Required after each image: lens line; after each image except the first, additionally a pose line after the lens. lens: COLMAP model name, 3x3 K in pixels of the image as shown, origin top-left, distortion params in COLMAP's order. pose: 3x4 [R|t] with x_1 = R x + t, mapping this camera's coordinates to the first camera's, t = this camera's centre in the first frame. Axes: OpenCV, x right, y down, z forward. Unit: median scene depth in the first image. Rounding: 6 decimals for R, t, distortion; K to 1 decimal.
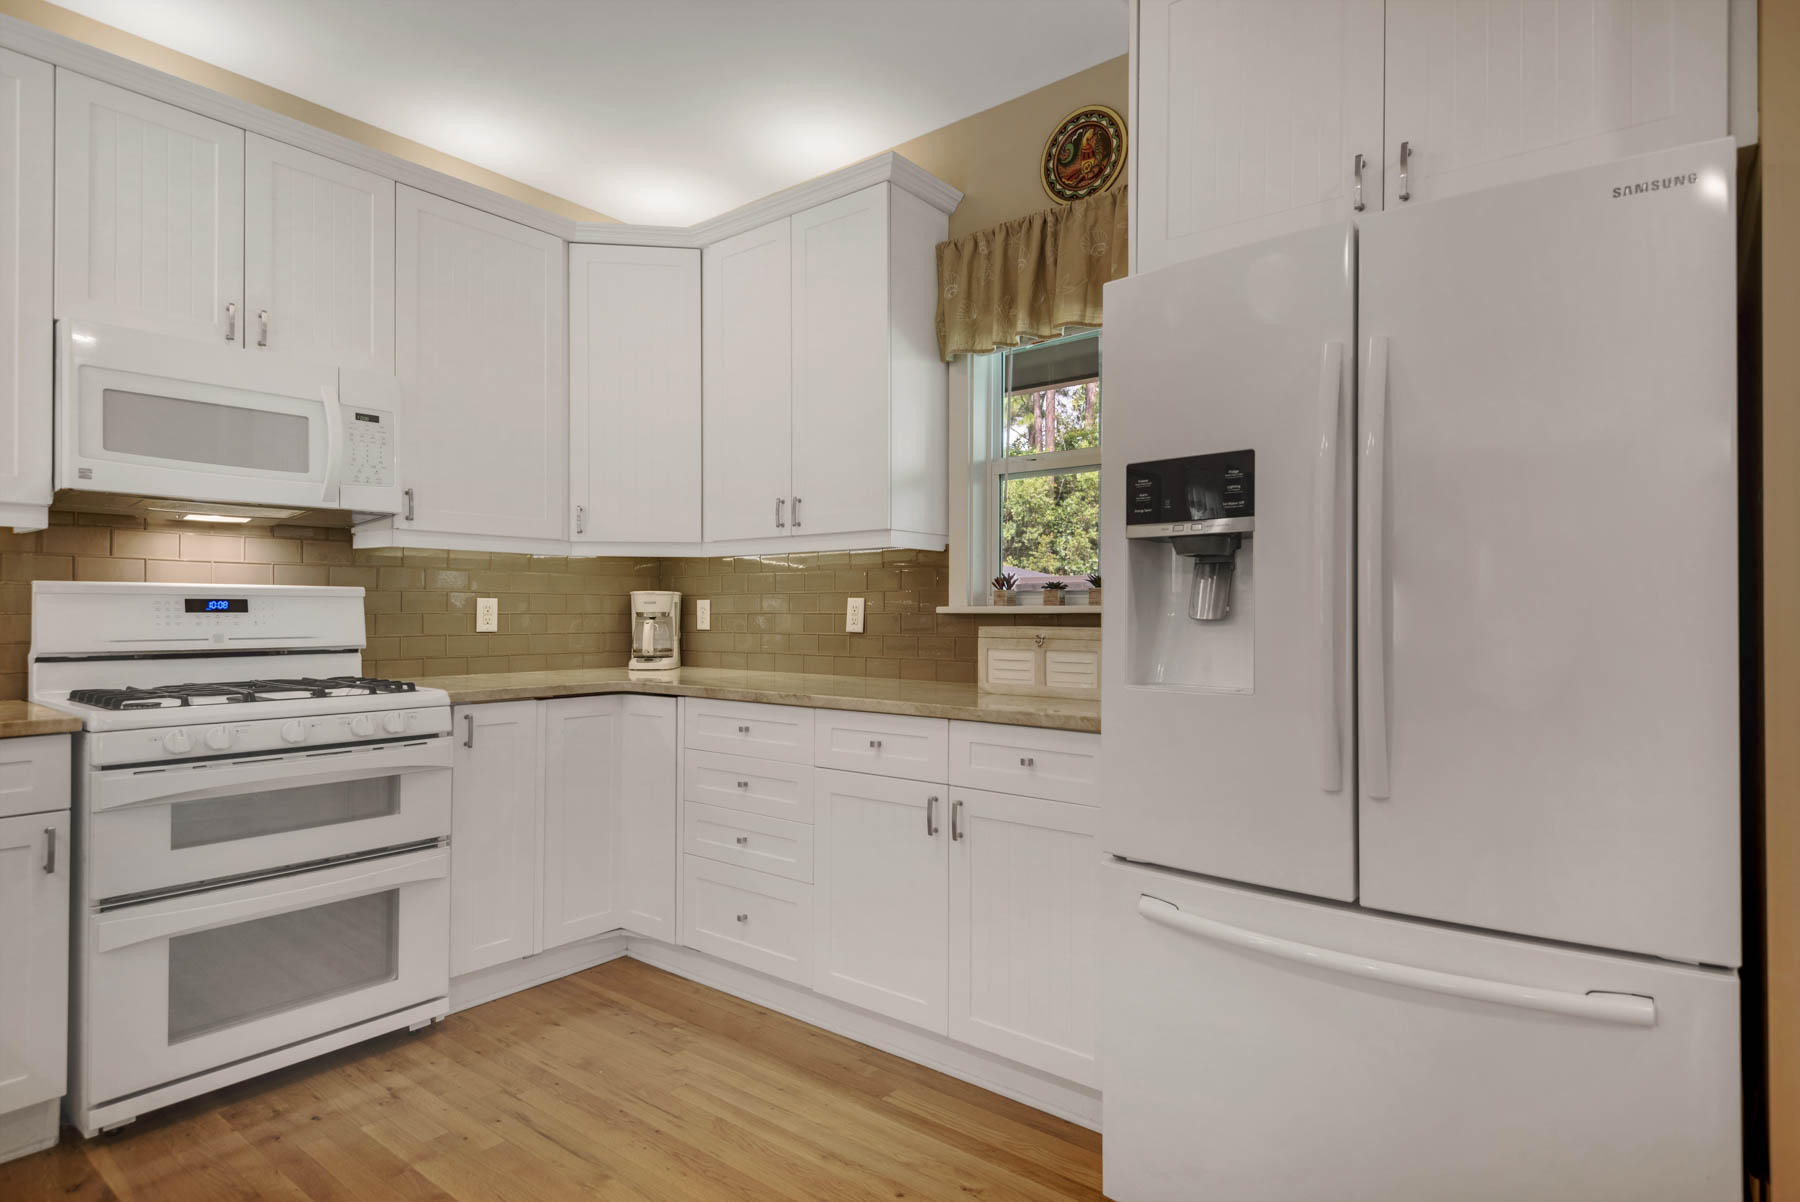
lens RADIAL K [[967.7, 0, 896.8], [0, 967.7, 601.8], [0, 0, 1]] dist [0.026436, -0.003865]
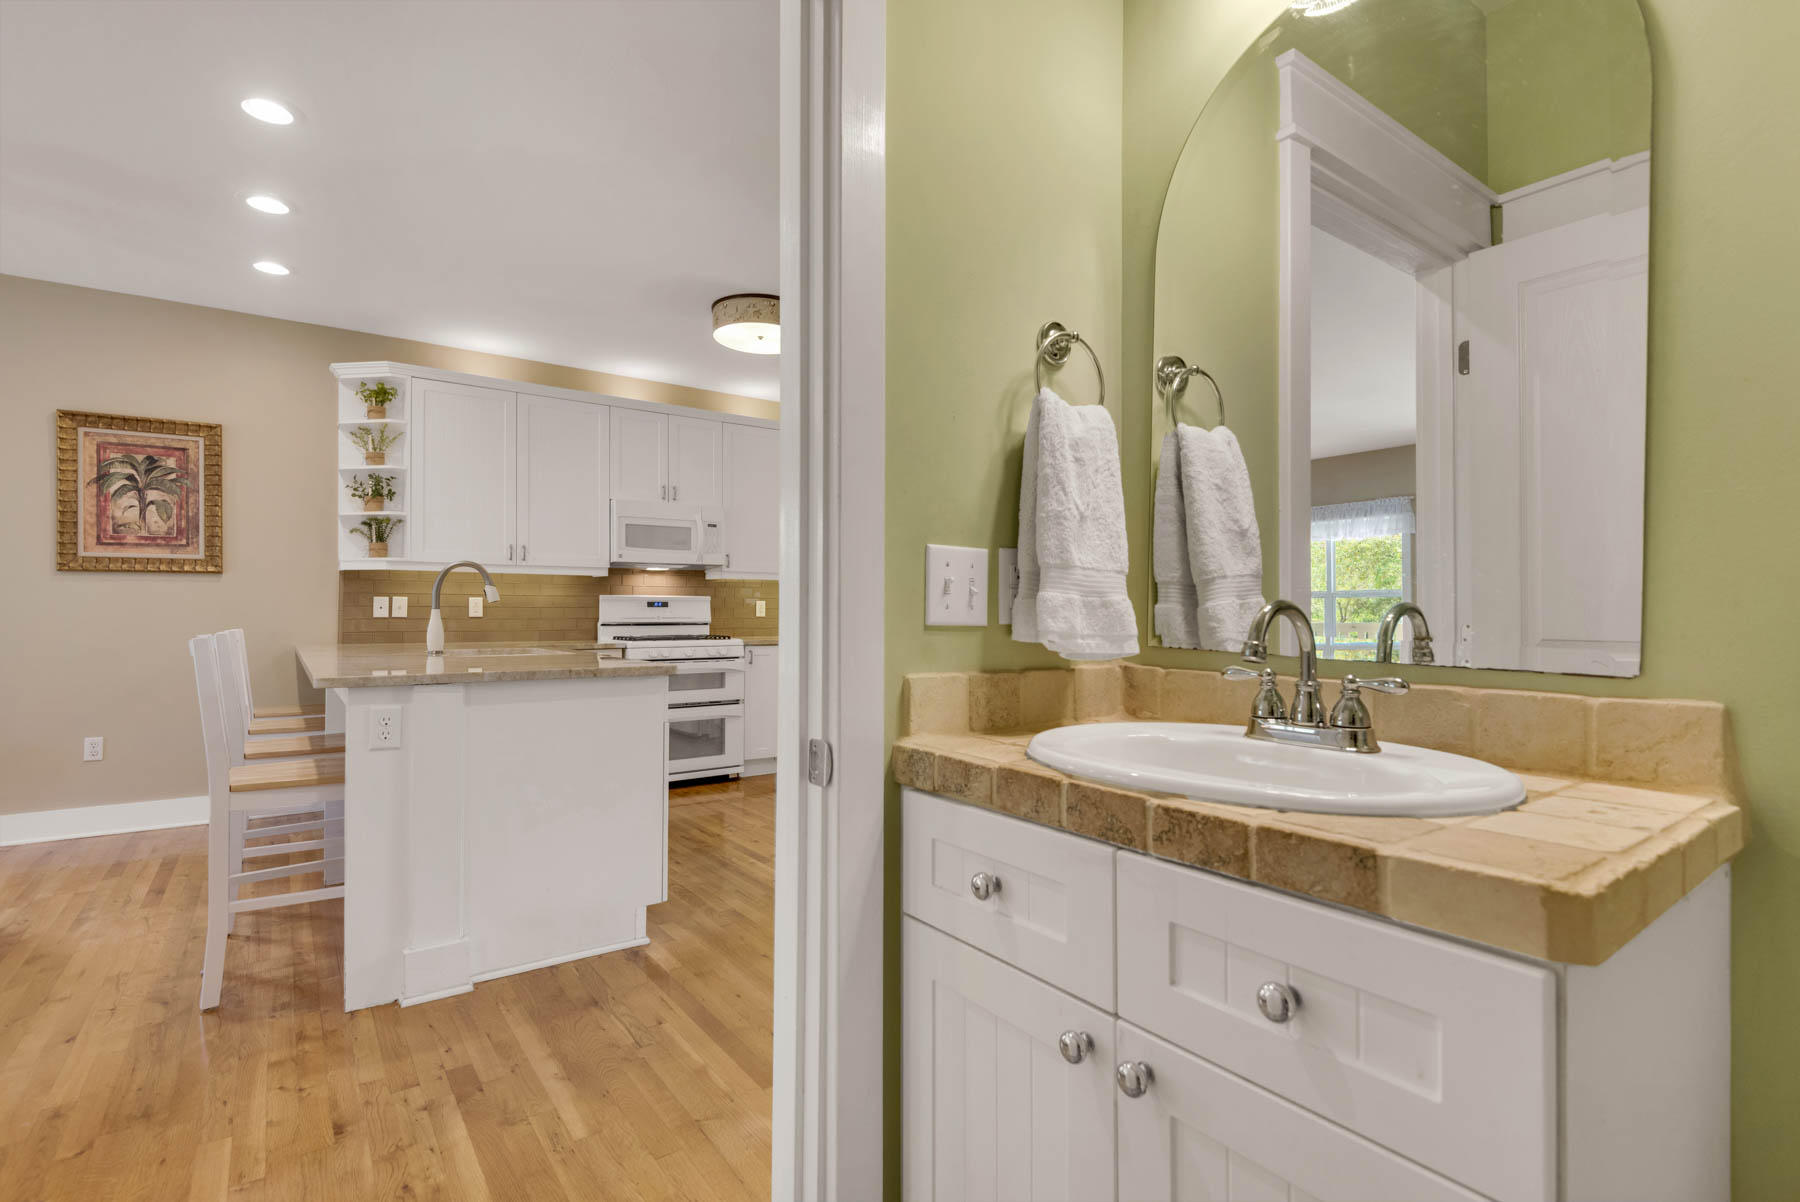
lens RADIAL K [[845.9, 0, 893.7], [0, 845.9, 607.6], [0, 0, 1]] dist [0.021868, -0.005855]
pose [[0.963890, -0.002976, -0.266285, 0.437770], [0.004281, 0.999982, 0.004321, 0.004729], [0.266268, -0.005305, 0.963885, -0.880205]]
